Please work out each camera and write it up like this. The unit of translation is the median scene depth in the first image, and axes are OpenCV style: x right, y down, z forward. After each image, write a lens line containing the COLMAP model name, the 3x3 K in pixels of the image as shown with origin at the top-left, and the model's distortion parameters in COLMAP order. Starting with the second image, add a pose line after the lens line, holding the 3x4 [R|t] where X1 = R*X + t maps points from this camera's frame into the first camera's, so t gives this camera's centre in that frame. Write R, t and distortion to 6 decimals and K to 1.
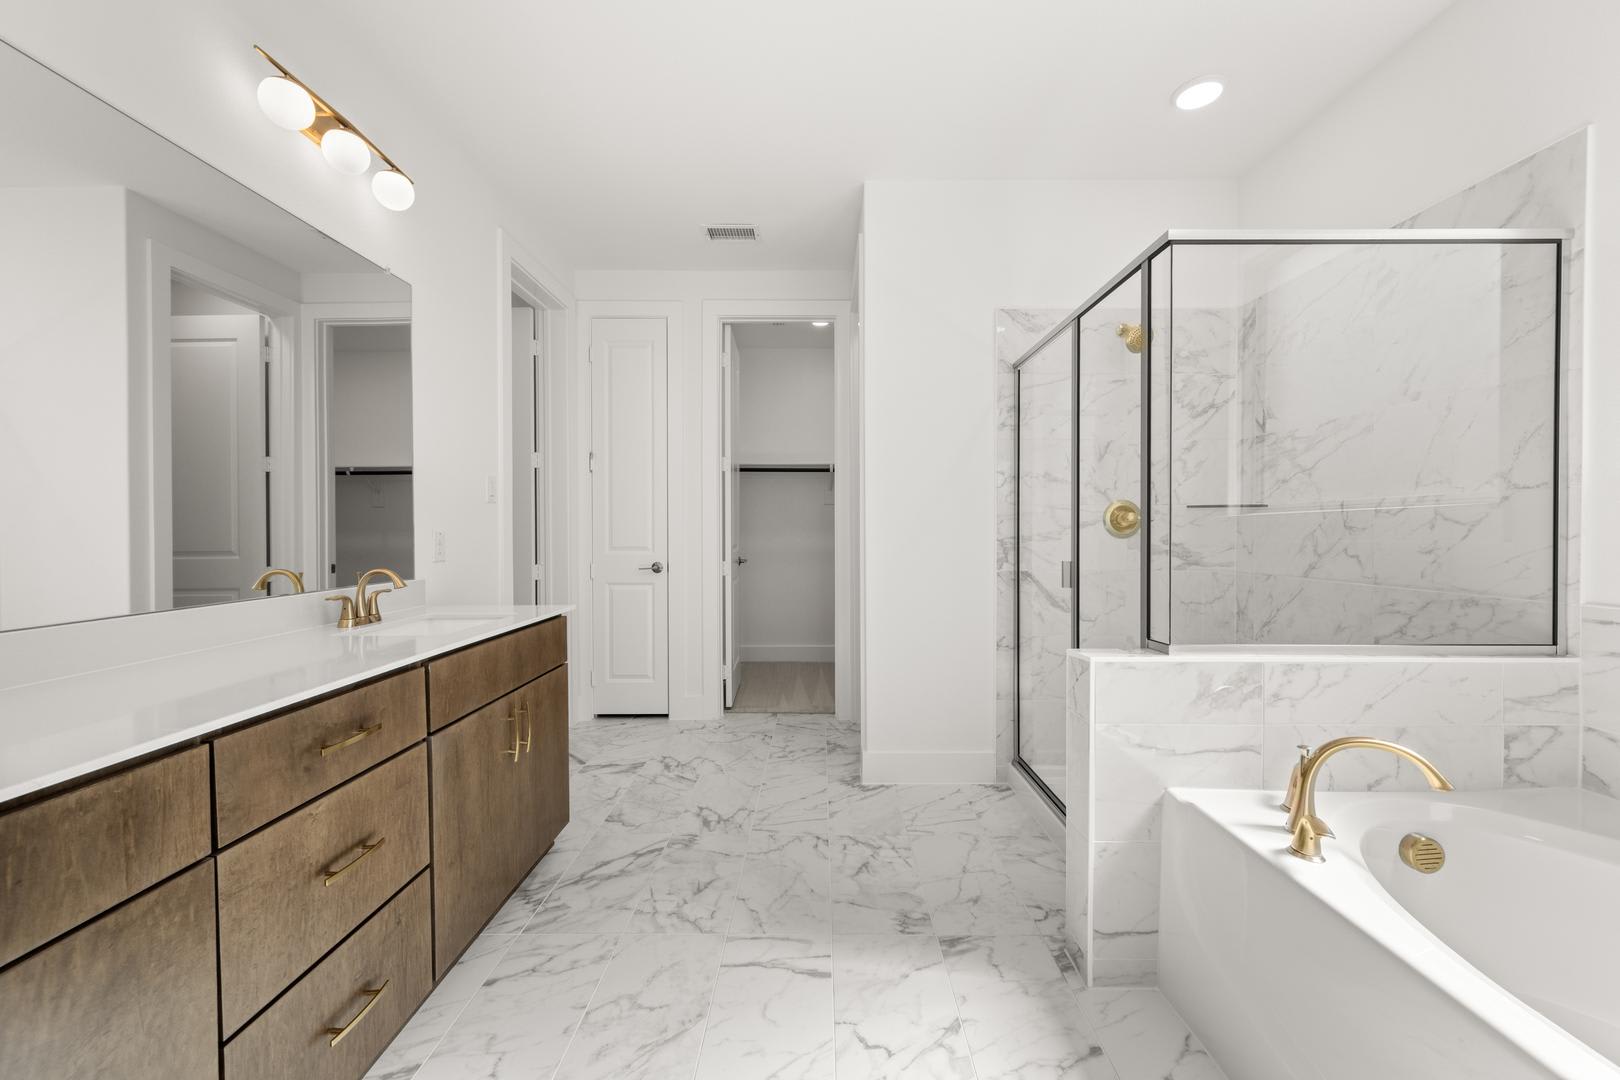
lens RADIAL K [[647.0, 0, 812.6], [0, 647.0, 533.0], [0, 0, 1]] dist [-0.008723, -0.000229]
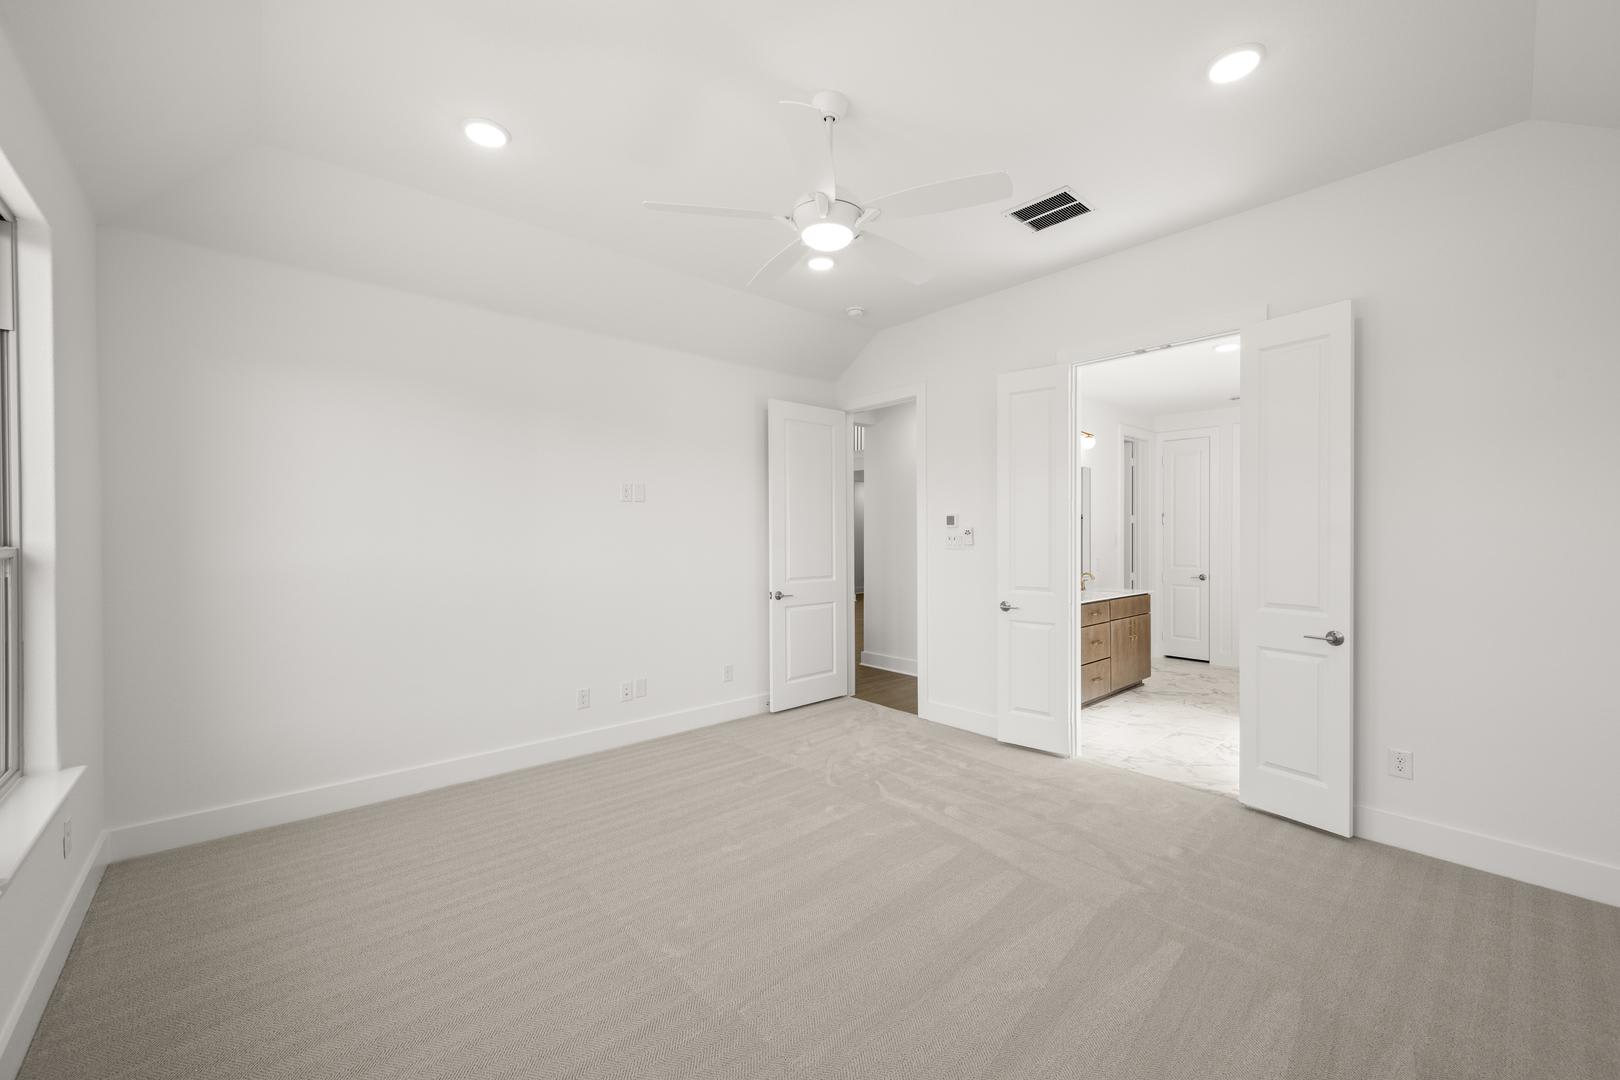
lens RADIAL K [[647.0, 0, 811.1], [0, 647.0, 535.0], [0, 0, 1]] dist [-0.008723, -0.000229]
pose [[0.667247, 0.002142, -0.744833, 0.481875], [-0.006596, 0.999974, -0.003034, -0.067019], [0.744807, 0.006938, 0.667244, -1.314472]]
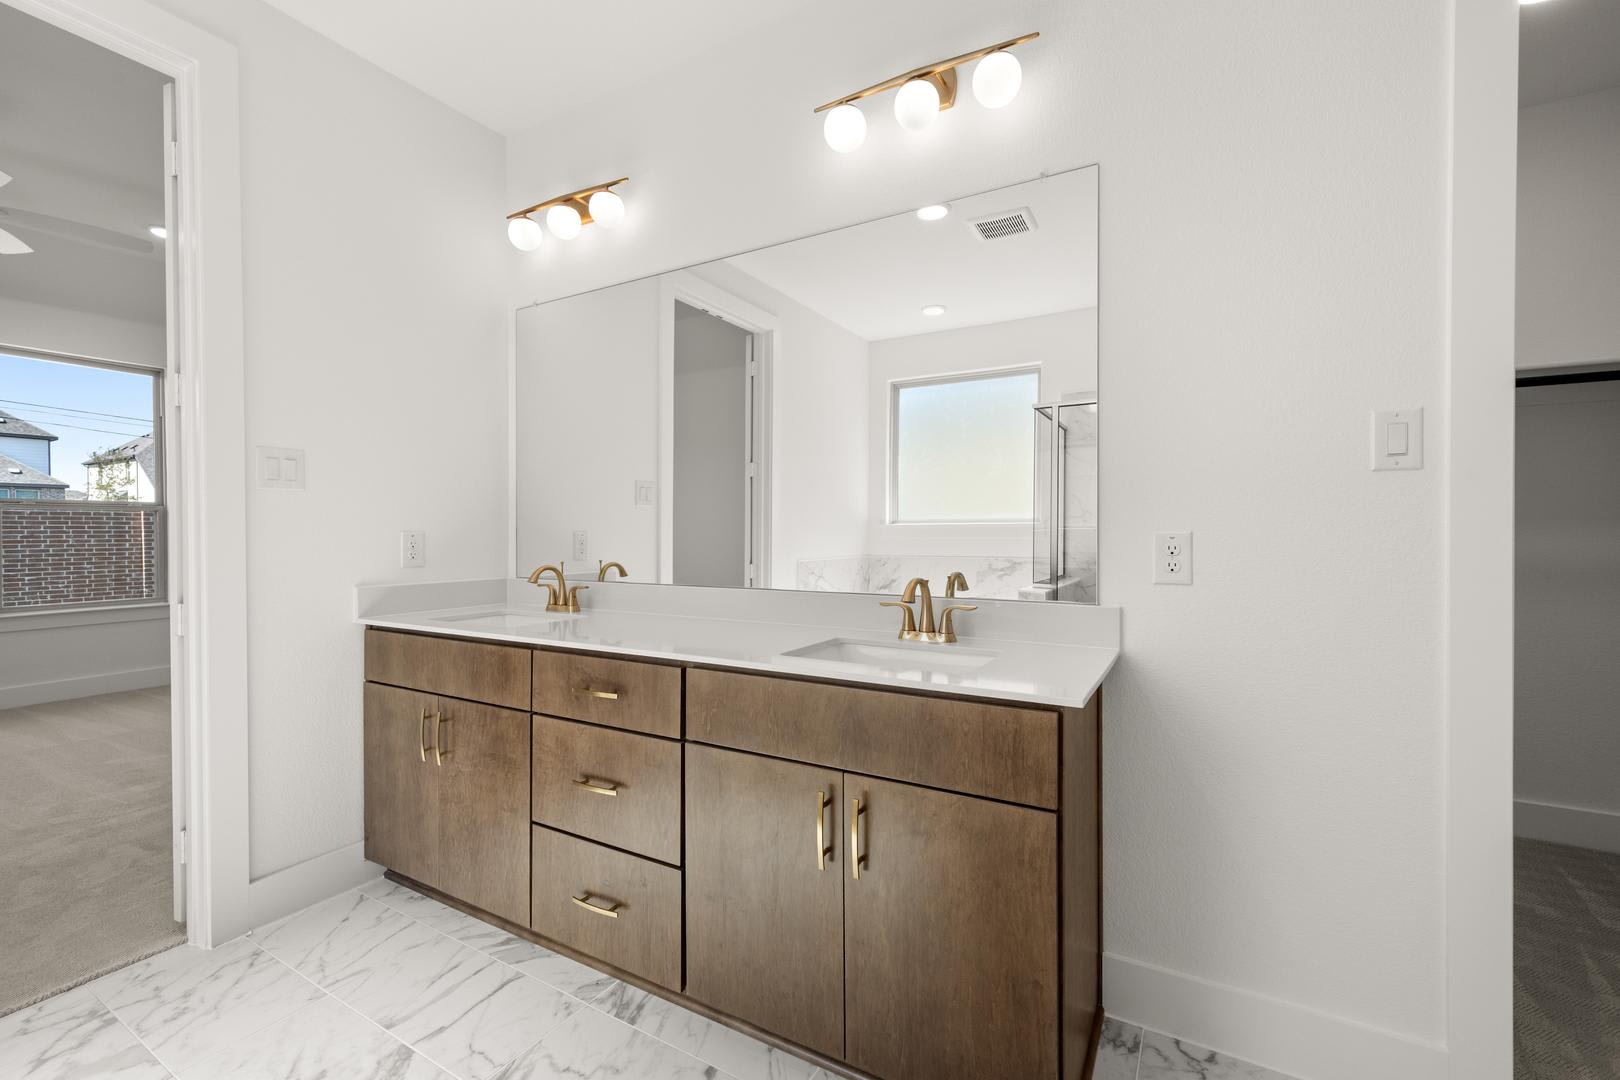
lens RADIAL K [[647.0, 0, 806.5], [0, 647.0, 544.1], [0, 0, 1]] dist [-0.008723, -0.000229]
pose [[-0.487132, 0.012610, -0.873237, 0.085445], [-0.005157, 0.999837, 0.017315, -0.001709], [0.873313, 0.012938, -0.486987, 0.828647]]
